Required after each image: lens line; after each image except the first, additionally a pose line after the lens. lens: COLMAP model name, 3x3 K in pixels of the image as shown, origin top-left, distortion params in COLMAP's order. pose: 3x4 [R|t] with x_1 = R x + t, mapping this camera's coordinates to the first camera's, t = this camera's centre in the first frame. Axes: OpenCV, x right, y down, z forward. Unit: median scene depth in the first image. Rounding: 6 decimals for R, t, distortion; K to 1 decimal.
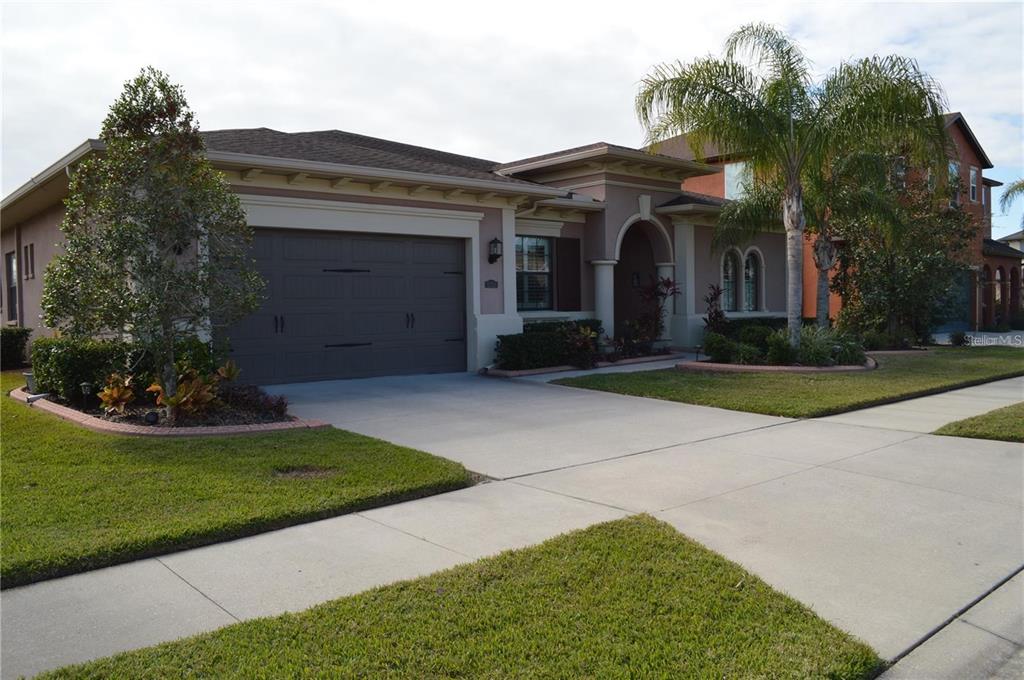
lens RADIAL K [[822.0, 0, 513.8], [0, 822.0, 336.0], [0, 0, 1]] dist [-0.086766, 0.017222]
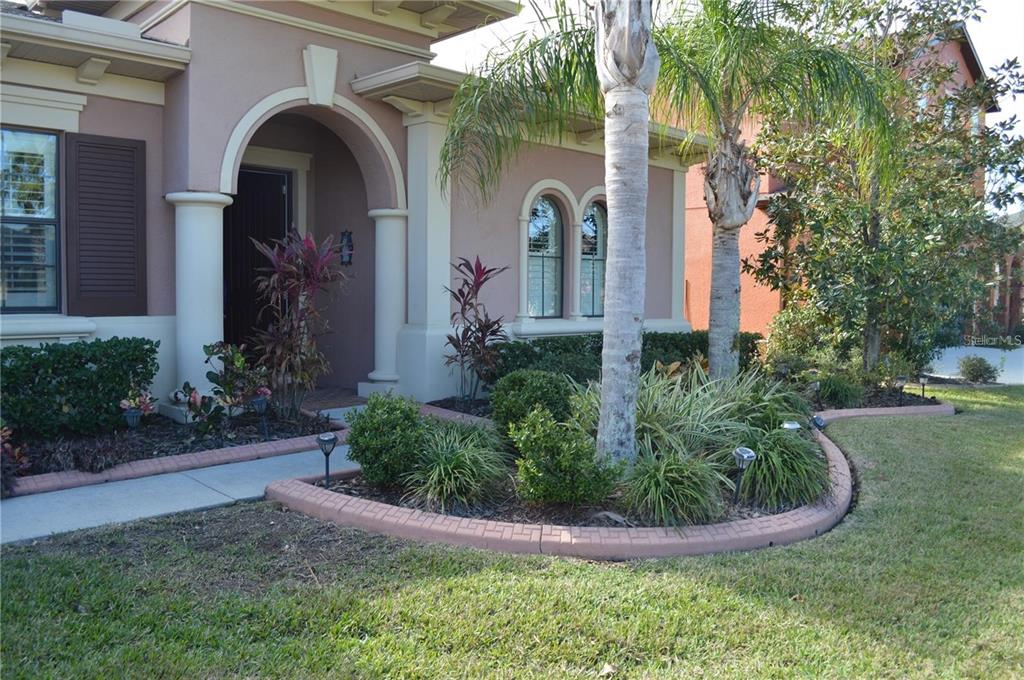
lens RADIAL K [[822.0, 0, 514.6], [0, 822.0, 336.3], [0, 0, 1]] dist [-0.086766, 0.017222]
pose [[0.997867, 0.020014, 0.062141, 0.276296], [-0.021121, 0.999629, 0.017205, -0.034900], [-0.061773, -0.018480, 0.997919, 0.659009]]
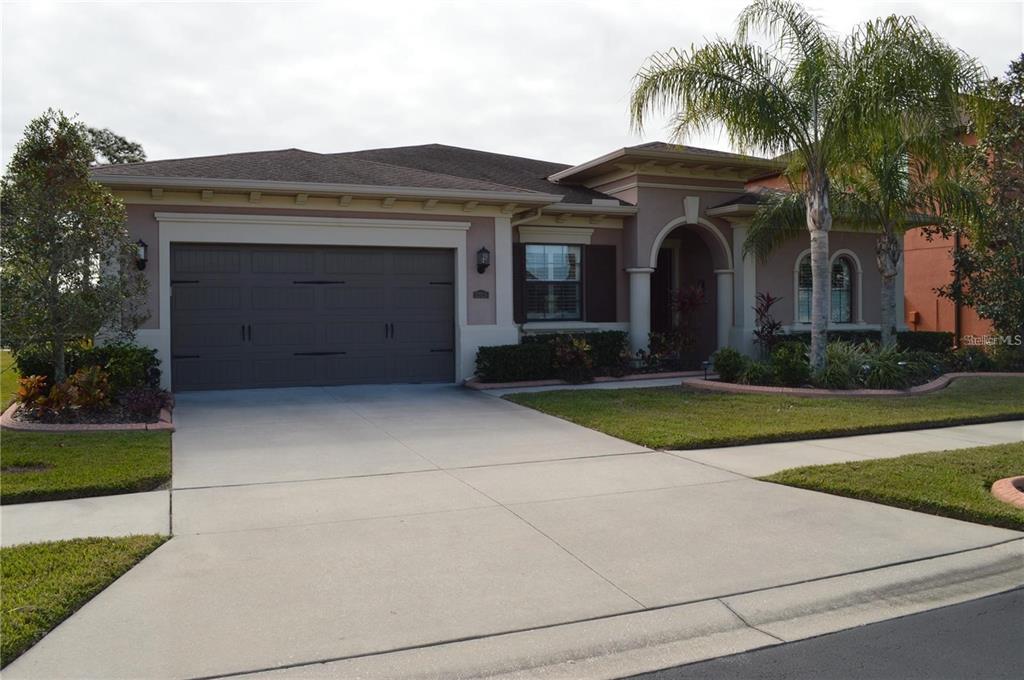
lens RADIAL K [[822.0, 0, 508.2], [0, 822.0, 337.2], [0, 0, 1]] dist [-0.086766, 0.017222]
pose [[0.946177, 0.014193, -0.323339, 0.306733], [-0.016208, 0.999862, -0.003539, -0.008447], [0.323245, 0.008590, 0.946276, 0.075831]]
